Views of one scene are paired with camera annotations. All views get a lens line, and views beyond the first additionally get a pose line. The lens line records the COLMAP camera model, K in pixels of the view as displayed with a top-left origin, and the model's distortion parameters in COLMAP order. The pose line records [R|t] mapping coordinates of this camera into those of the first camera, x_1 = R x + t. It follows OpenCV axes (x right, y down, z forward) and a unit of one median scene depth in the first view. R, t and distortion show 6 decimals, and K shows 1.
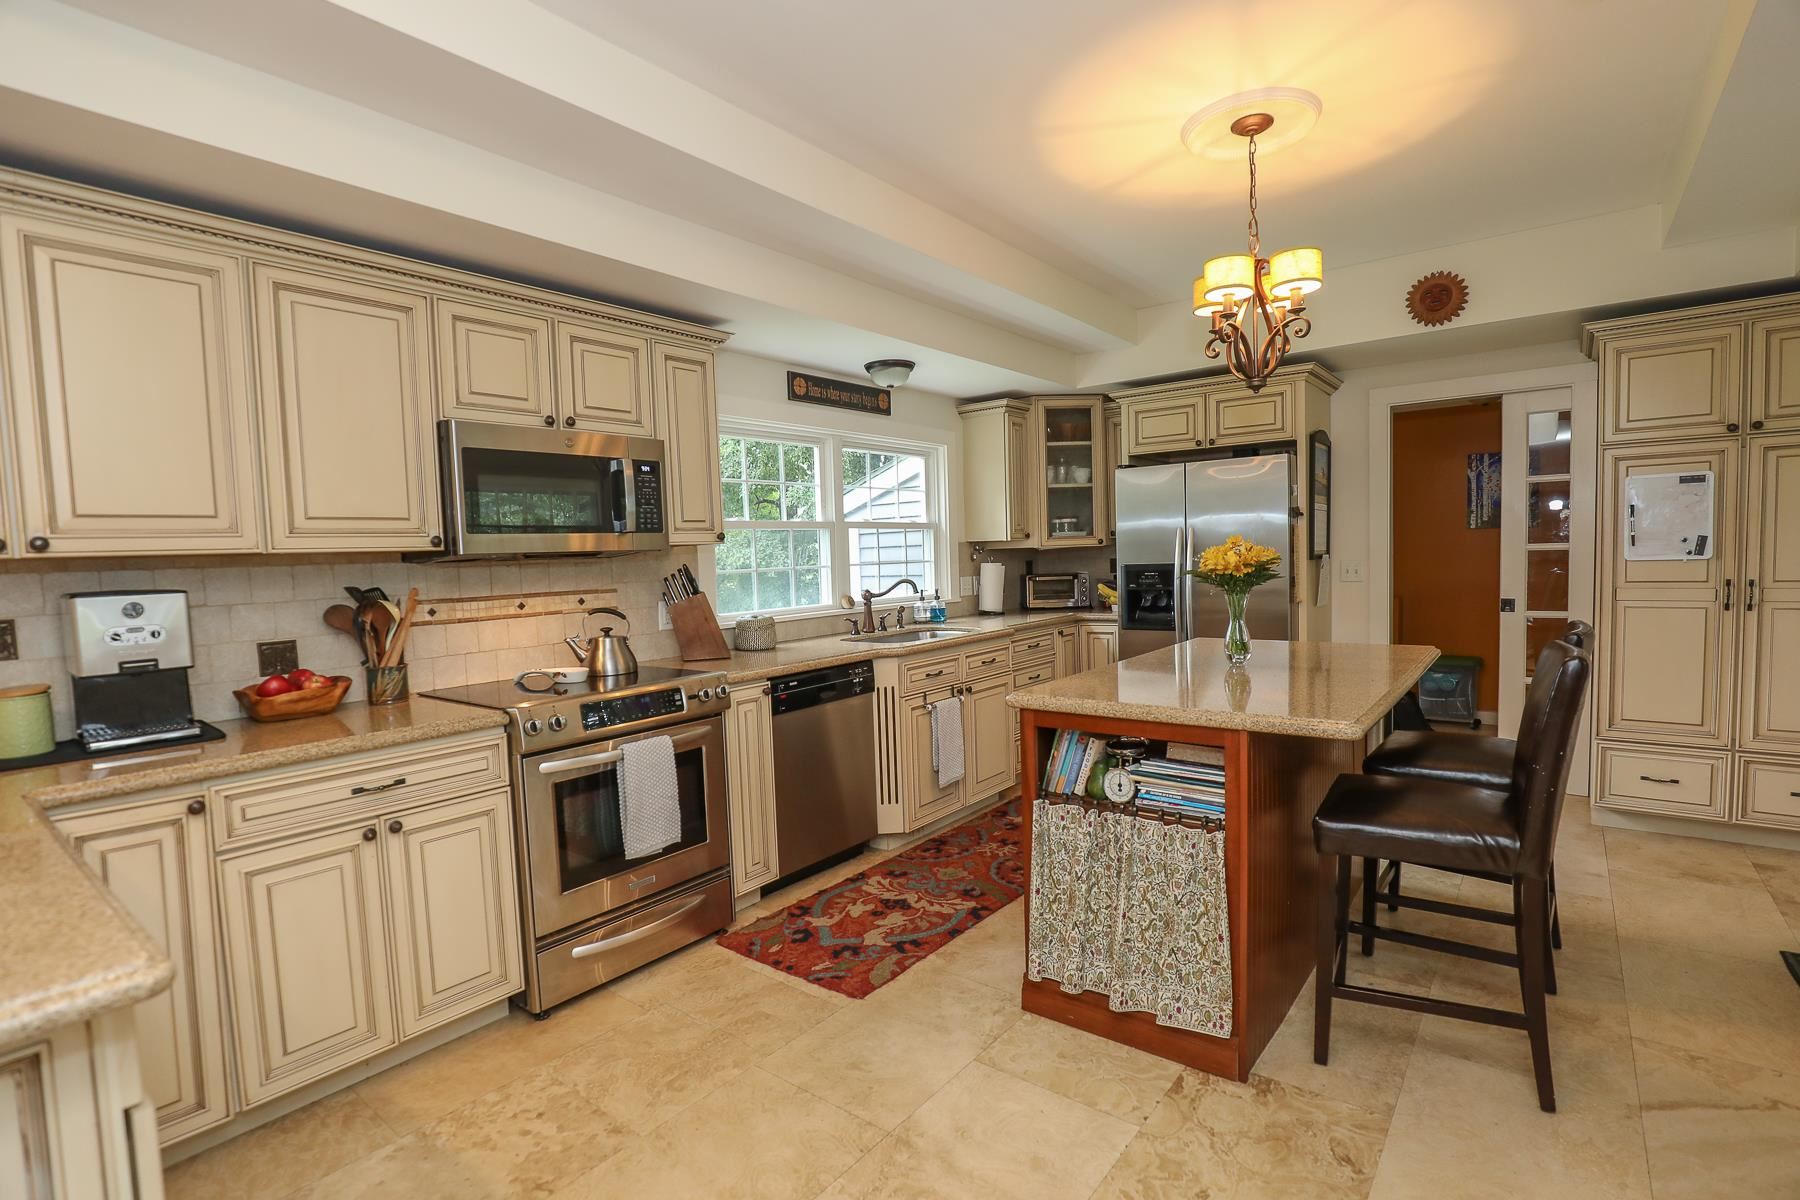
lens RADIAL K [[835.3, 0, 904.5], [0, 835.3, 610.6], [0, 0, 1]] dist [-0.032036, 0.005156]
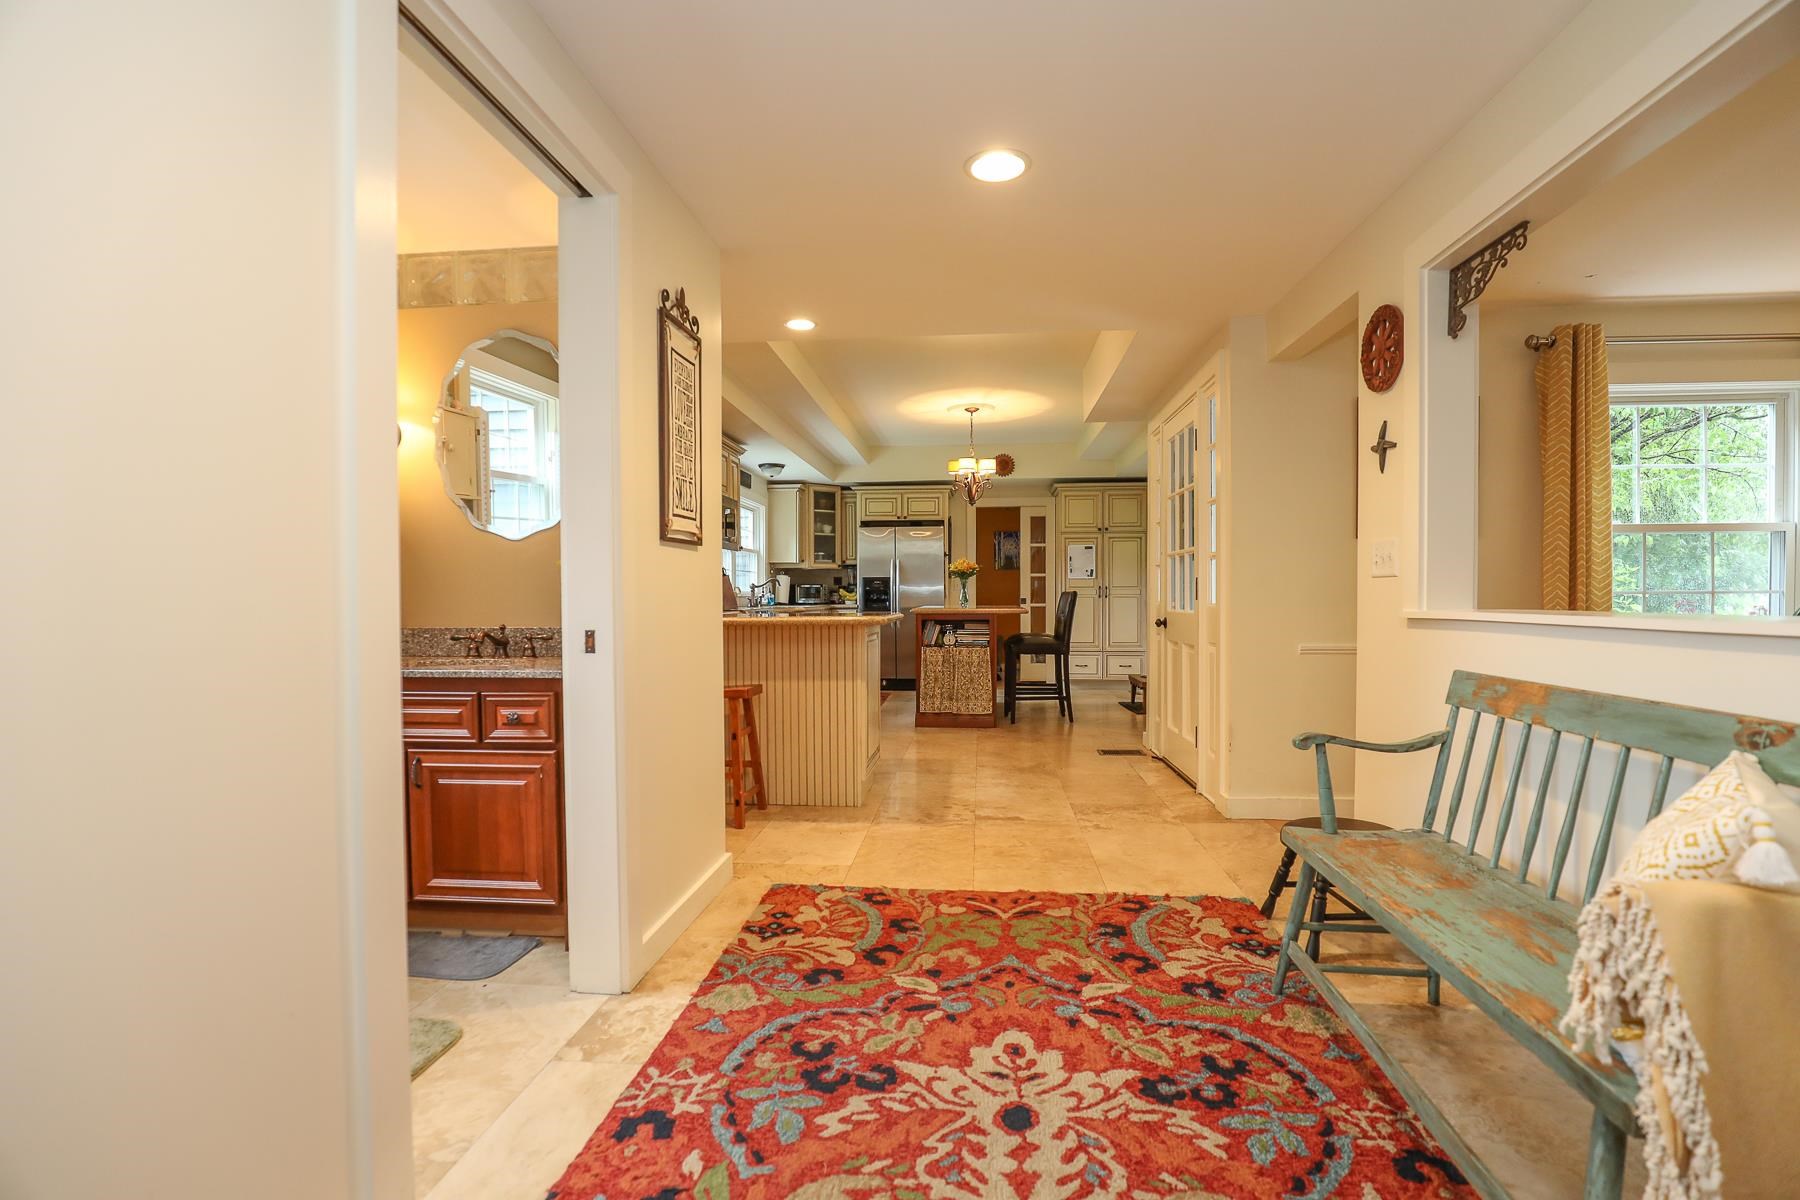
lens RADIAL K [[835.3, 0, 883.0], [0, 835.3, 605.9], [0, 0, 1]] dist [-0.032036, 0.005156]
pose [[0.849432, 0.024117, 0.527146, -0.772808], [0.012476, 0.997758, -0.065752, 0.149501], [-0.527550, 0.062429, 0.847227, -0.703896]]
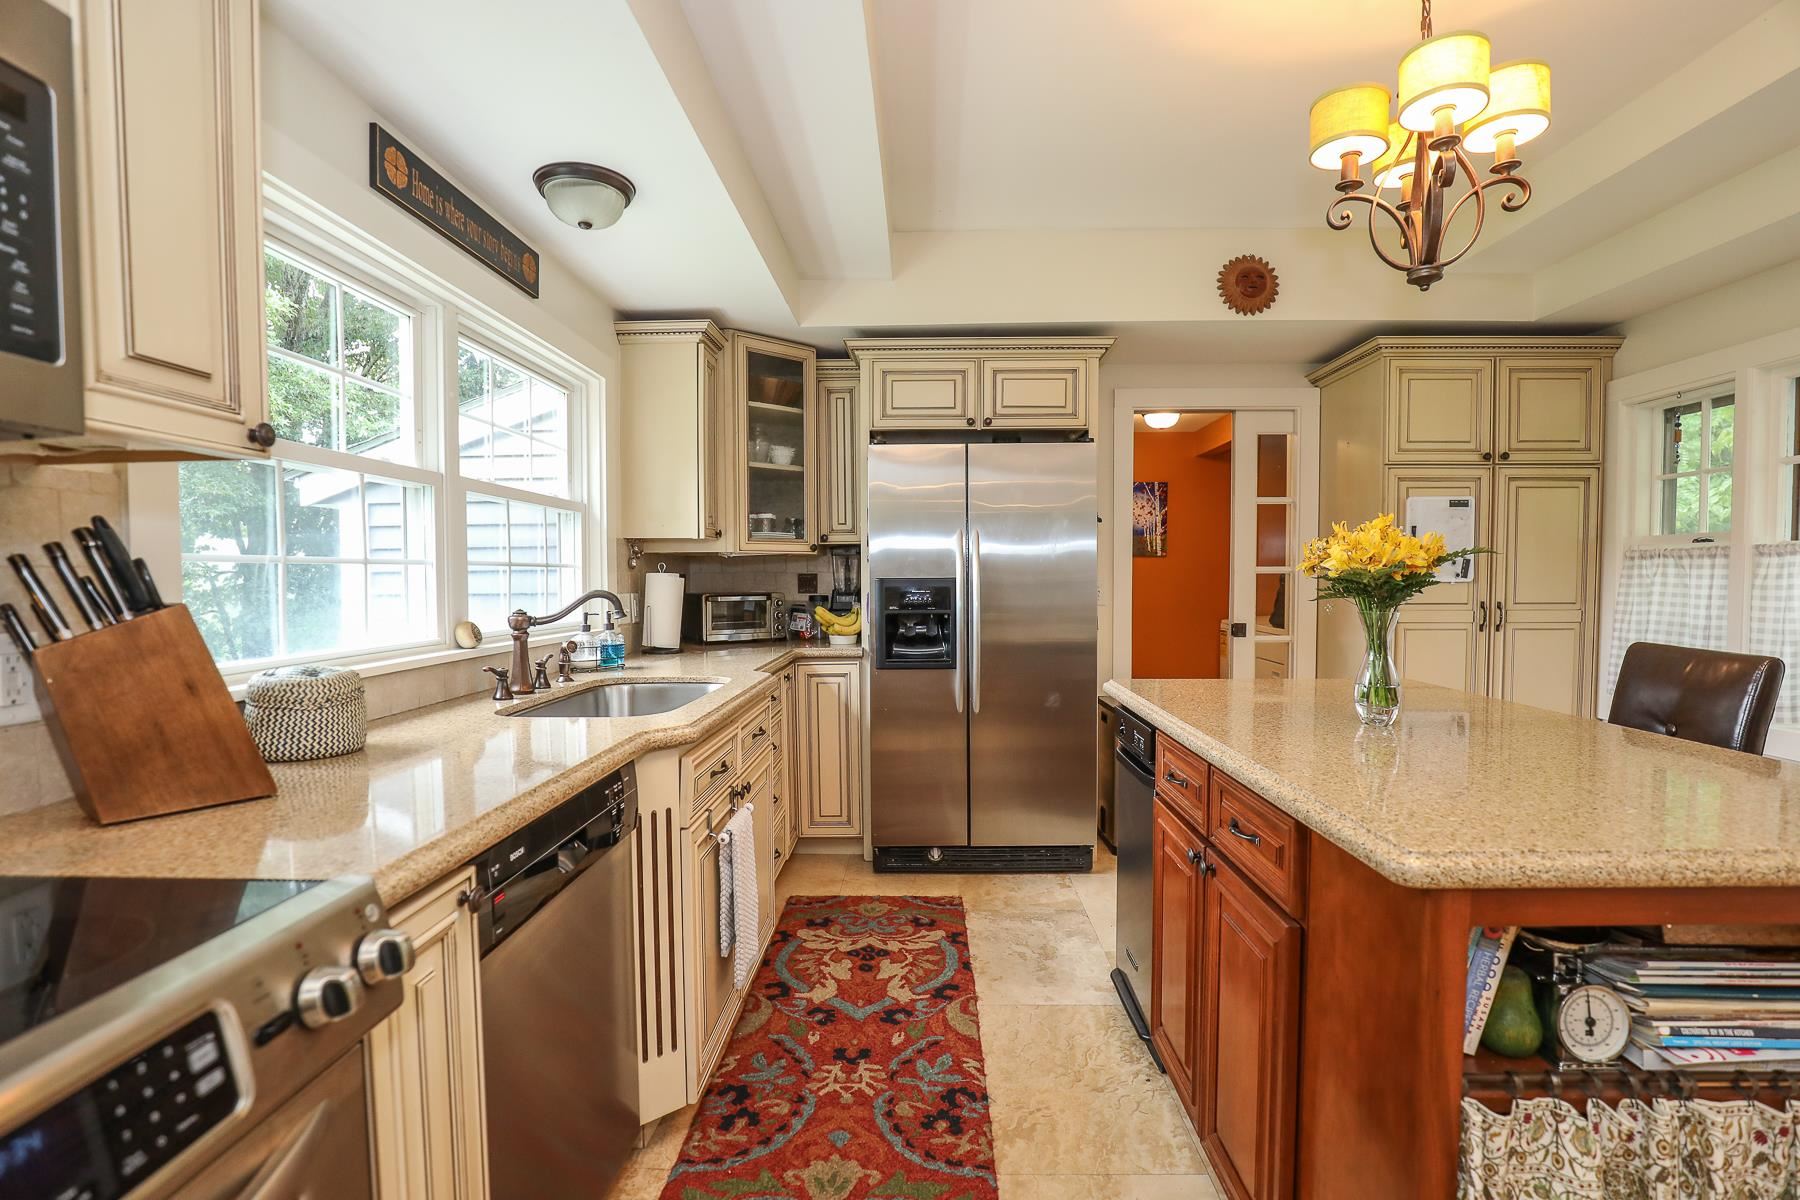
lens RADIAL K [[835.3, 0, 900.6], [0, 835.3, 612.4], [0, 0, 1]] dist [-0.032036, 0.005156]
pose [[0.803914, 0.005161, 0.594724, -0.161809], [0.017916, 0.999298, -0.032890, -0.002650], [-0.594476, 0.037095, 0.803257, 0.455456]]
